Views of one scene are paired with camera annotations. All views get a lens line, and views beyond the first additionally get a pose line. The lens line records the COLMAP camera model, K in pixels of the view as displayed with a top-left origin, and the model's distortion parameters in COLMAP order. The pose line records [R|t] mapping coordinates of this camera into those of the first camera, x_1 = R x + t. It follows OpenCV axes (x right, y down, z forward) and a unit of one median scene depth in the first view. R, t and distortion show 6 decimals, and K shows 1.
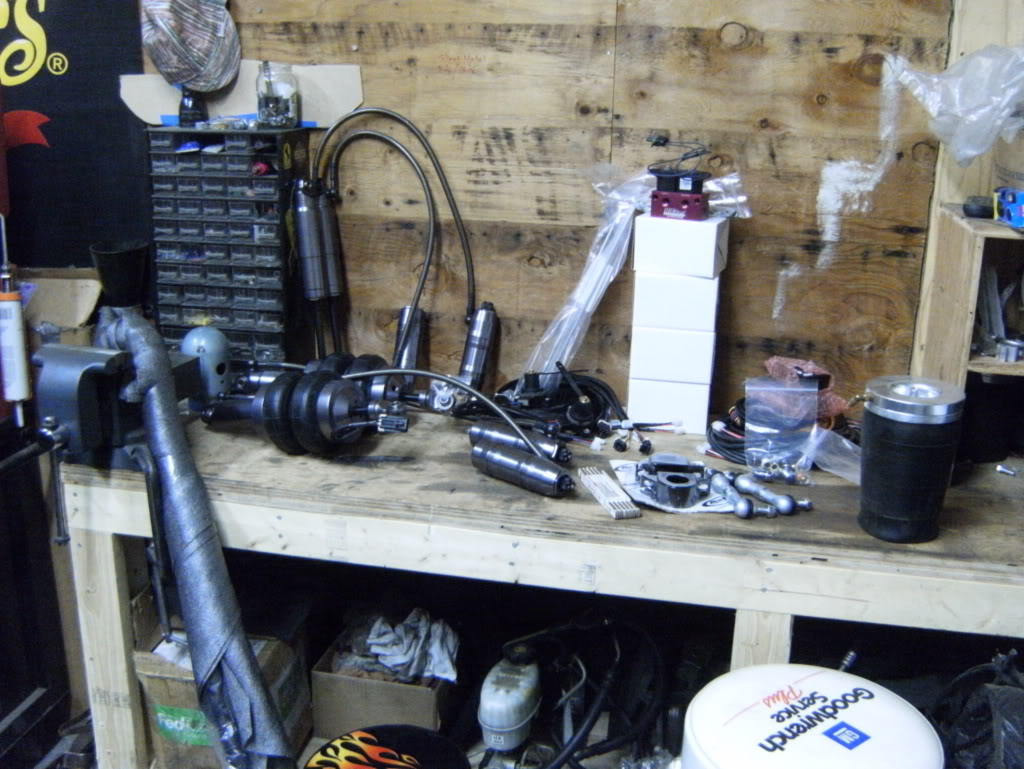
lens RADIAL K [[1084.4, 0, 512.0], [0, 1084.4, 384.5], [0, 0, 1]] dist [-0.141975, 0.099684]
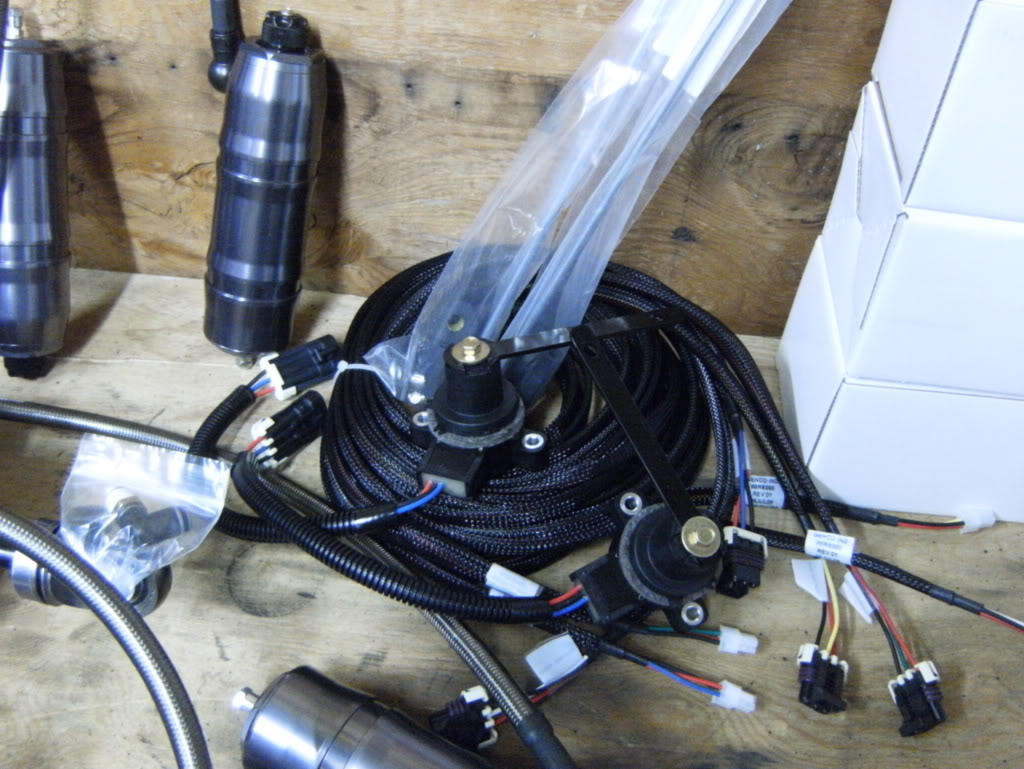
lens RADIAL K [[1084.4, 0, 512.0], [0, 1084.4, 384.5], [0, 0, 1]] dist [-0.141975, 0.099684]
pose [[0.993920, -0.054535, 0.095648, 0.002629], [0.001812, 0.876703, 0.481029, -0.122071], [-0.110088, -0.477931, 0.871472, 0.738473]]
